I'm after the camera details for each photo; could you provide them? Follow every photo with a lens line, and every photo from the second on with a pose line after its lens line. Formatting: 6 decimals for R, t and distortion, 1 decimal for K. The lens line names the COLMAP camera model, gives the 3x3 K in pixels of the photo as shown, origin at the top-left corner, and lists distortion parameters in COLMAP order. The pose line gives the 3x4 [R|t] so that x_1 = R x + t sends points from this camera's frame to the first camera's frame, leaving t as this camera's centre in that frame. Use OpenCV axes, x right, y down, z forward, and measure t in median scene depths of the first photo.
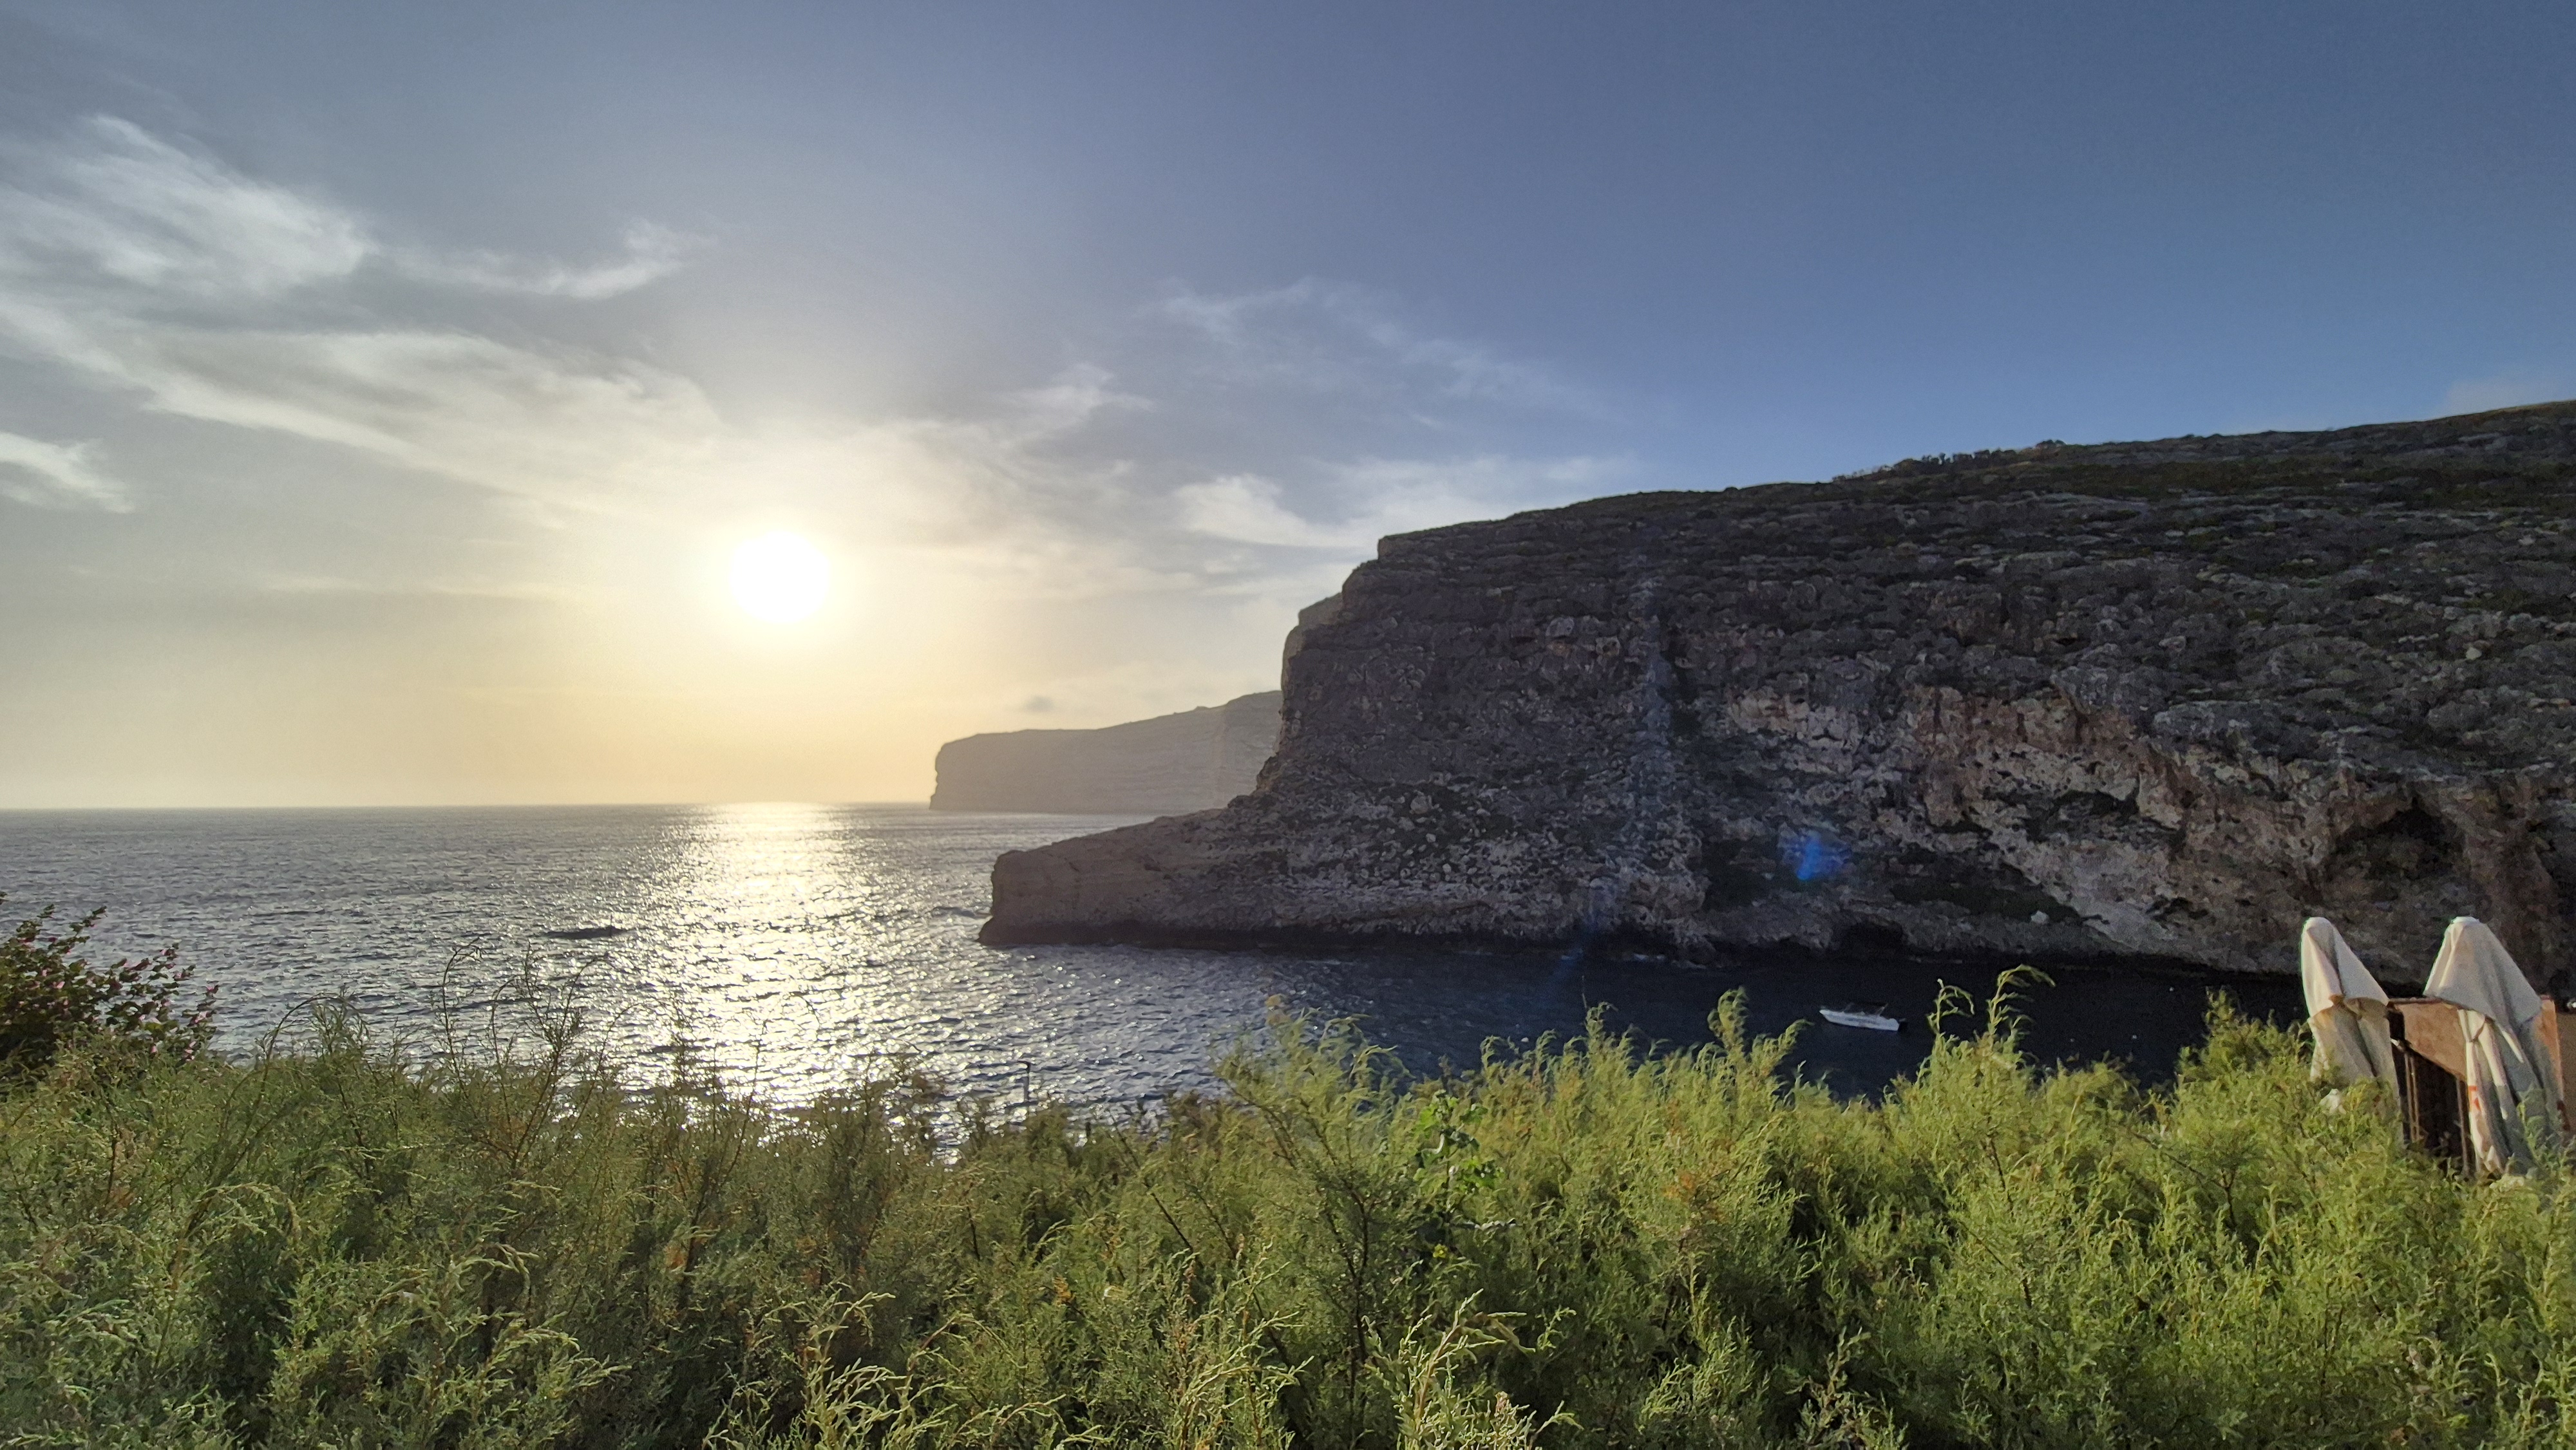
lens RADIAL K [[1051.8, 0, 1289.4], [0, 1051.8, 730.7], [0, 0, 1]] dist [0.017158, 0.000414]
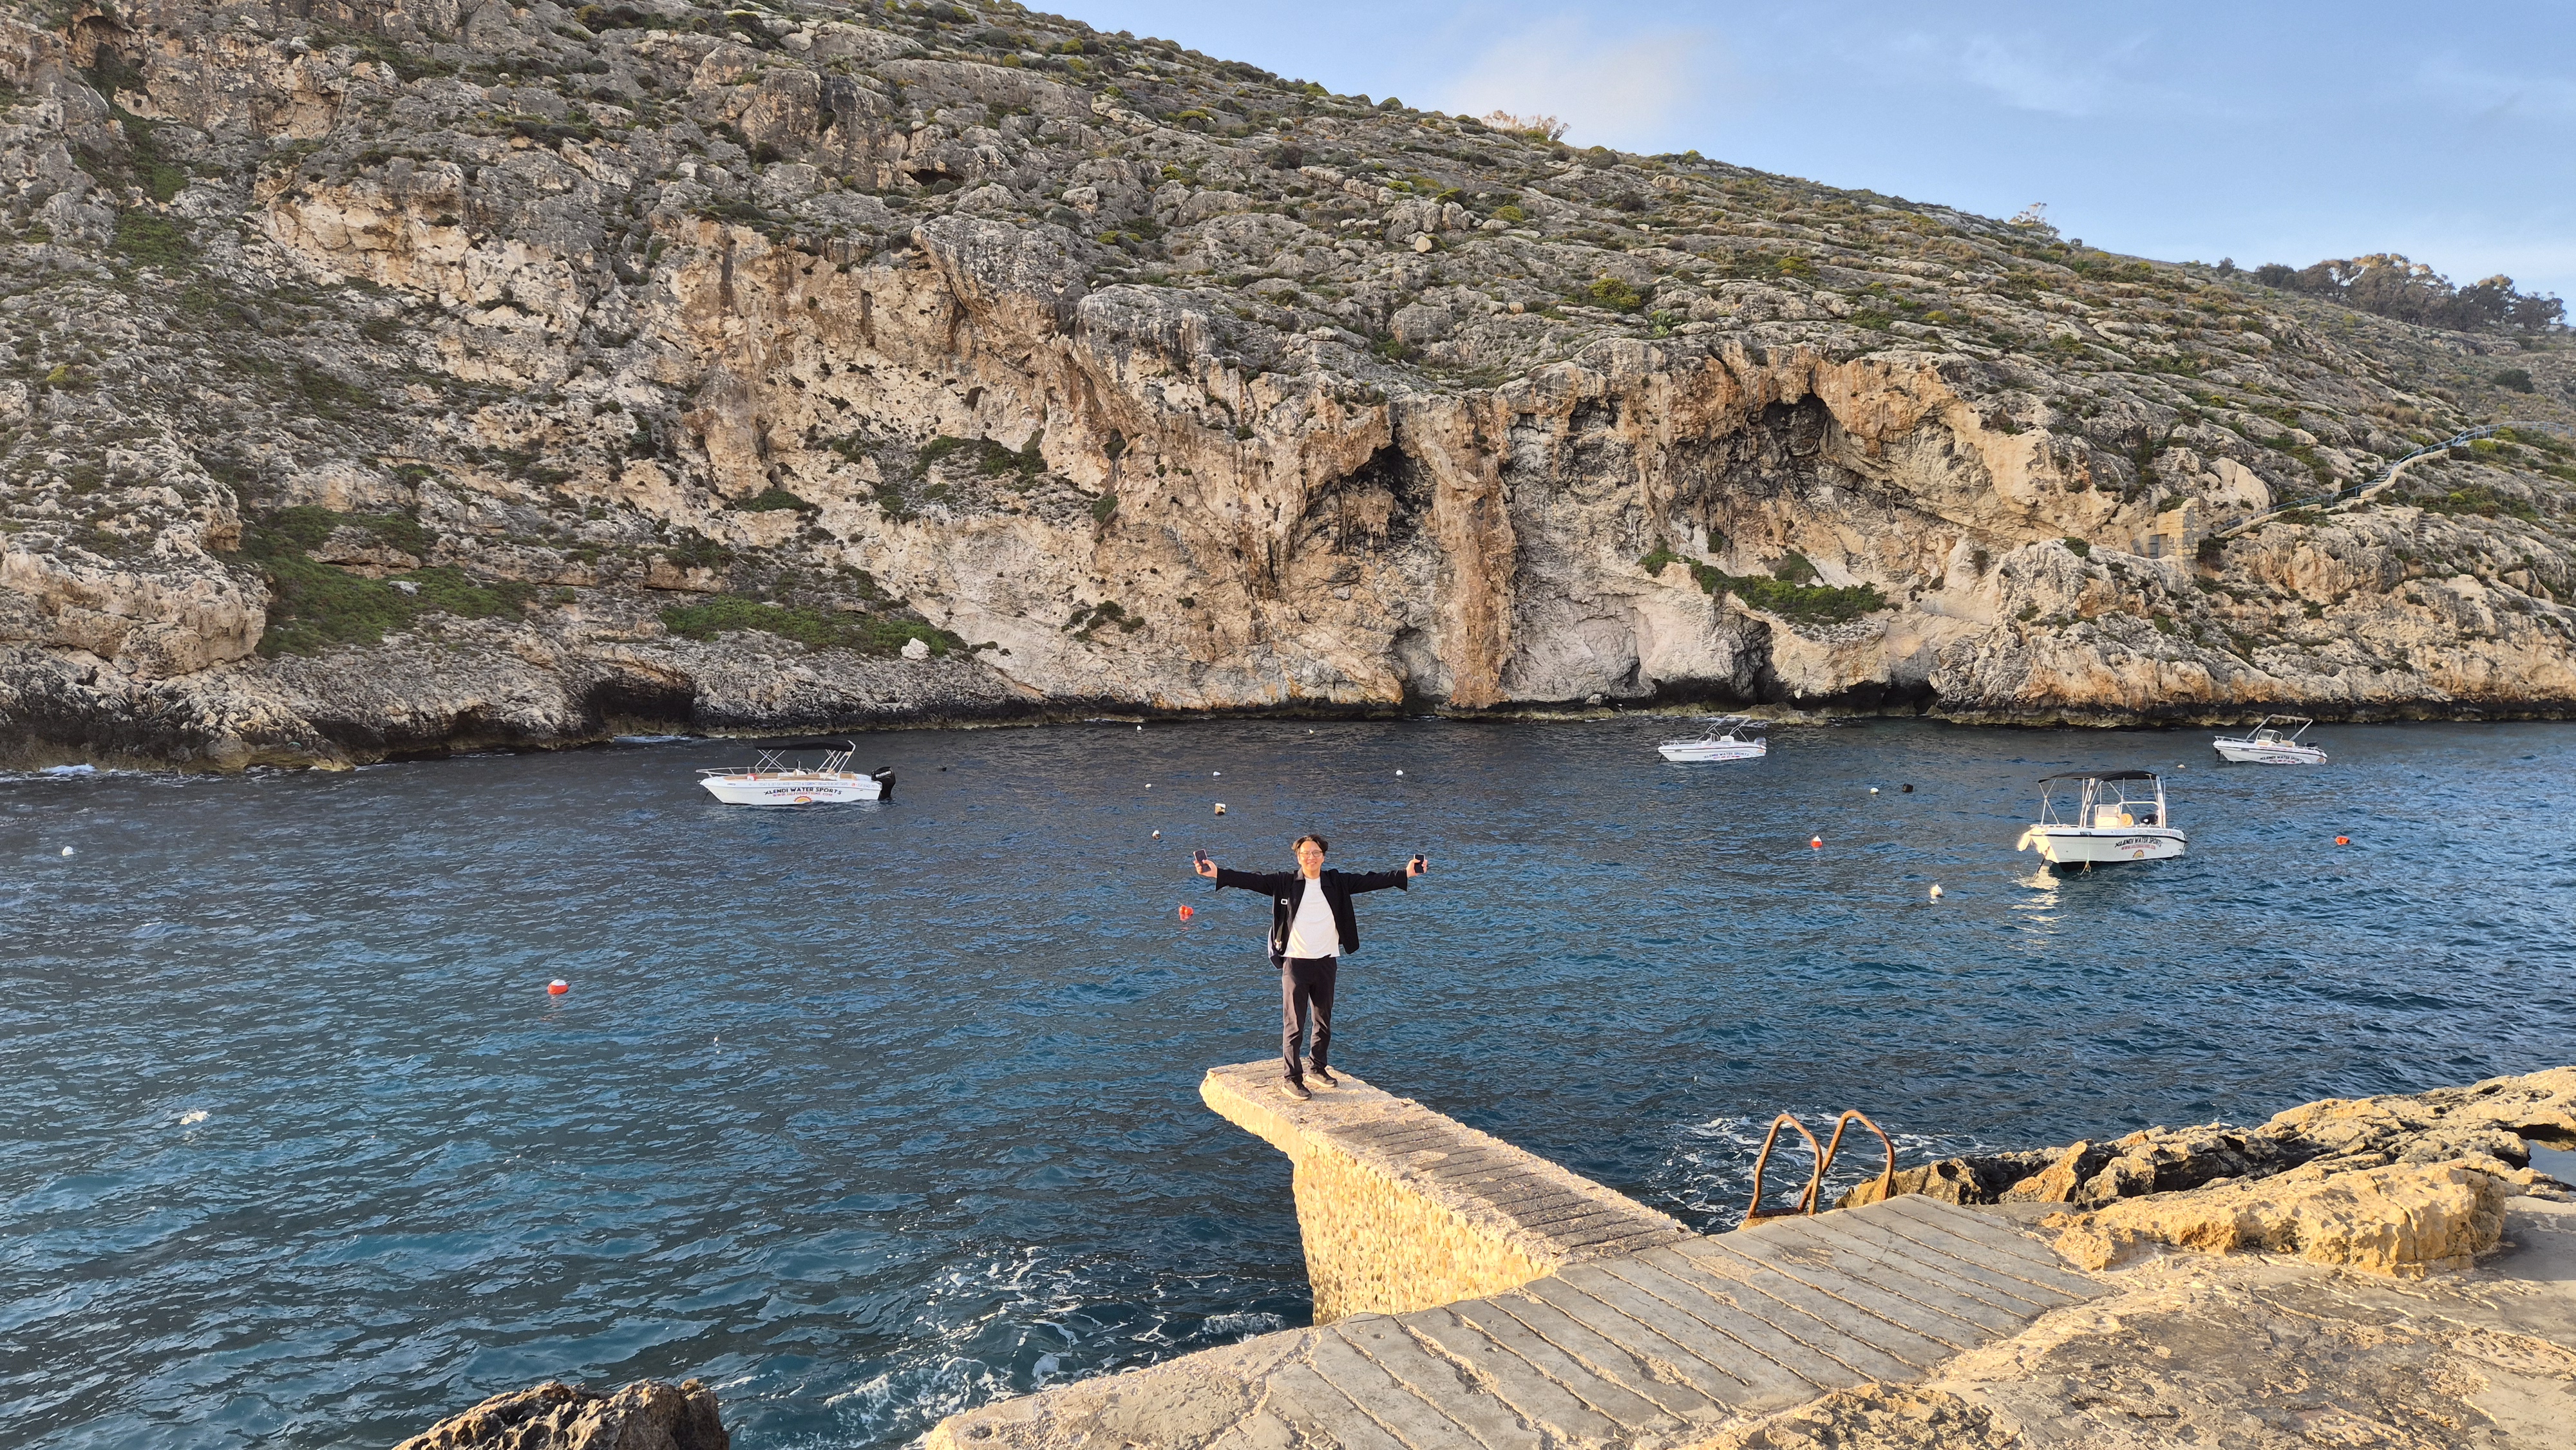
lens RADIAL K [[1700.3, 0, 1339.8], [0, 1700.3, 815.2], [0, 0, 1]] dist [0.012201, -0.016512]
pose [[0.531016, -0.083208, 0.843266, 0.054782], [-0.057786, 0.989294, 0.134006, 0.110407], [-0.845389, -0.119889, 0.520523, 0.286222]]
